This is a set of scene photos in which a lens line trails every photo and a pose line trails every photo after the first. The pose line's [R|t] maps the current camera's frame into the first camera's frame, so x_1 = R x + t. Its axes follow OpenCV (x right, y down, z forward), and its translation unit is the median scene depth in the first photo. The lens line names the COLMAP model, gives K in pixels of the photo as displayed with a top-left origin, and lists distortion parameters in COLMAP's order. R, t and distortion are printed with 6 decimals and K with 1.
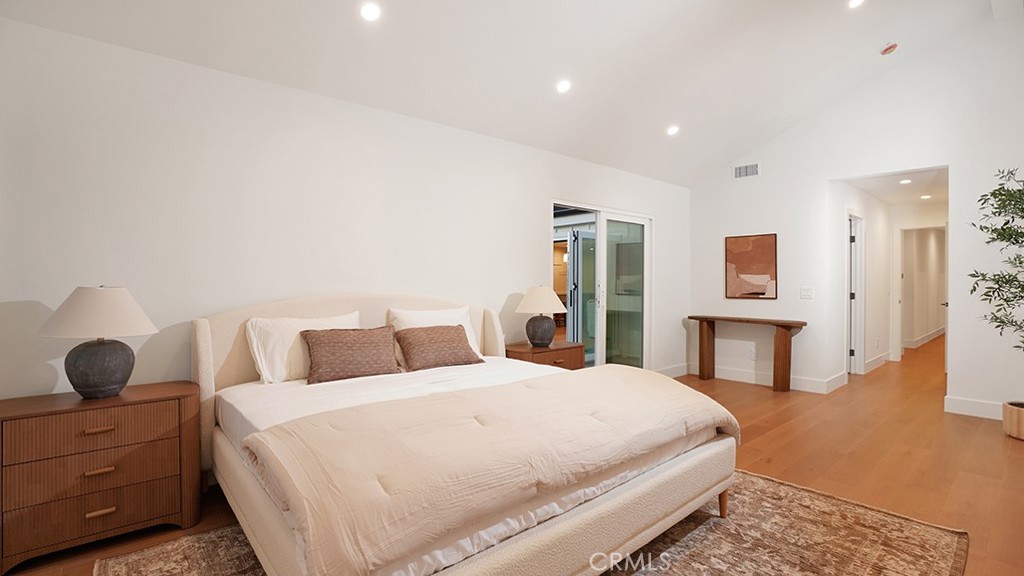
lens RADIAL K [[474.3, 0, 512.0], [0, 474.3, 288.0], [0, 0, 1]] dist [-0.040530, 0.000535]
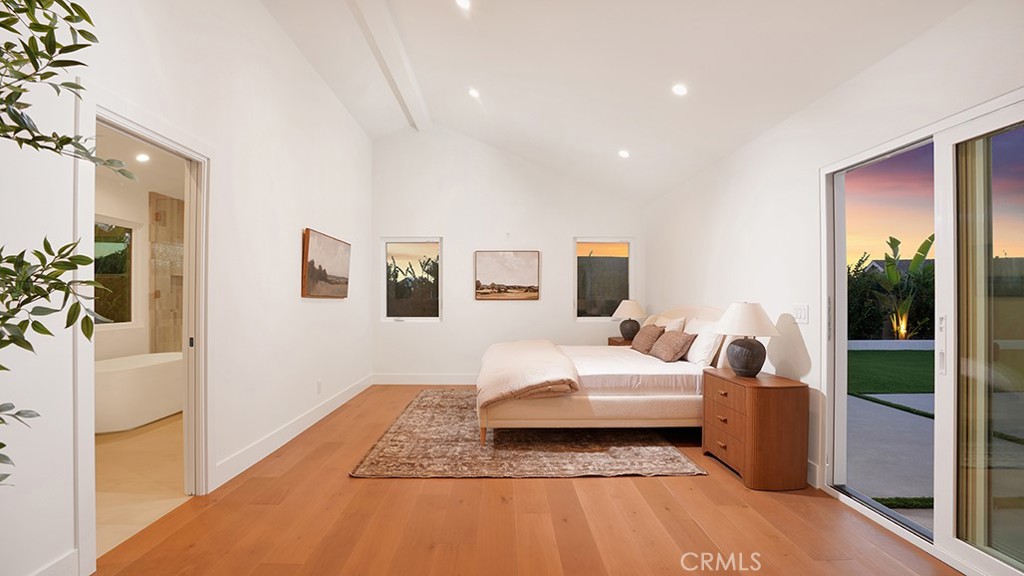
lens RADIAL K [[474.3, 0, 512.0], [0, 474.3, 288.0], [0, 0, 1]] dist [-0.040530, 0.000535]
pose [[-0.634595, -0.015327, -0.772693, 1.671945], [-0.007398, 0.999878, -0.013758, -0.030771], [0.772810, -0.003014, -0.634631, 2.134163]]
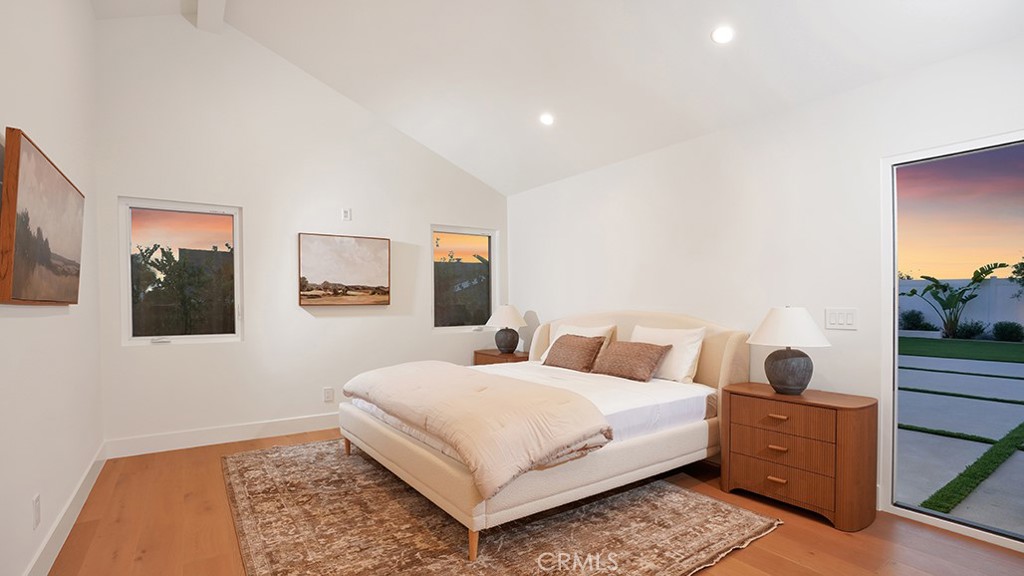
lens RADIAL K [[464.9, 0, 508.8], [0, 464.9, 305.2], [0, 0, 1]] dist [-0.035567, 0.000477]
pose [[-0.099712, 0.008314, -0.994982, 1.365924], [-0.007978, 0.999926, 0.009155, -0.024039], [0.994984, 0.008851, -0.099639, 1.171199]]
